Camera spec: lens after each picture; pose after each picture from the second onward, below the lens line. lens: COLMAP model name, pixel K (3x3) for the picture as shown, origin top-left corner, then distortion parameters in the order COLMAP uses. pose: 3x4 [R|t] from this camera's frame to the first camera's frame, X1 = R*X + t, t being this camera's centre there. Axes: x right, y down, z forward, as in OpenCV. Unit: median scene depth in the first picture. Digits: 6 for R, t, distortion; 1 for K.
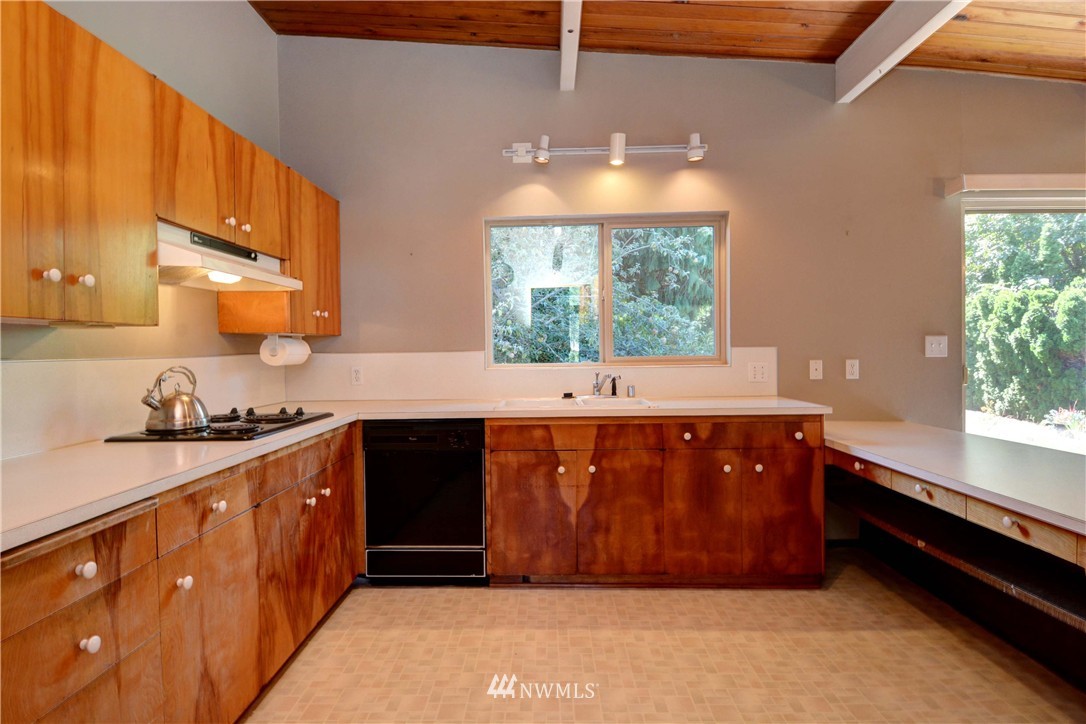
lens RADIAL K [[575.9, 0, 538.0], [0, 575.9, 363.7], [0, 0, 1]] dist [-0.002617, -0.005626]
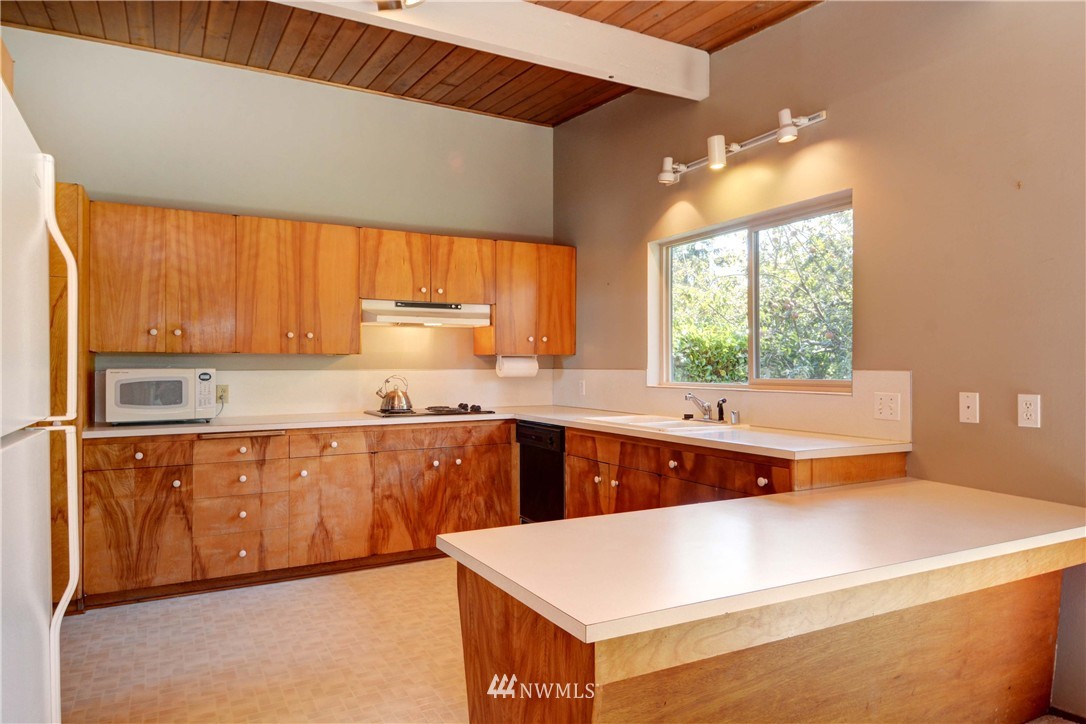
lens RADIAL K [[675.8, 0, 542.8], [0, 675.8, 367.8], [0, 0, 1]] dist [0.025697, 0.000573]
pose [[0.497919, 0.013231, -0.867123, 1.270632], [-0.028793, 0.999585, -0.001282, -0.026108], [0.866745, 0.025605, 0.498093, 0.304013]]
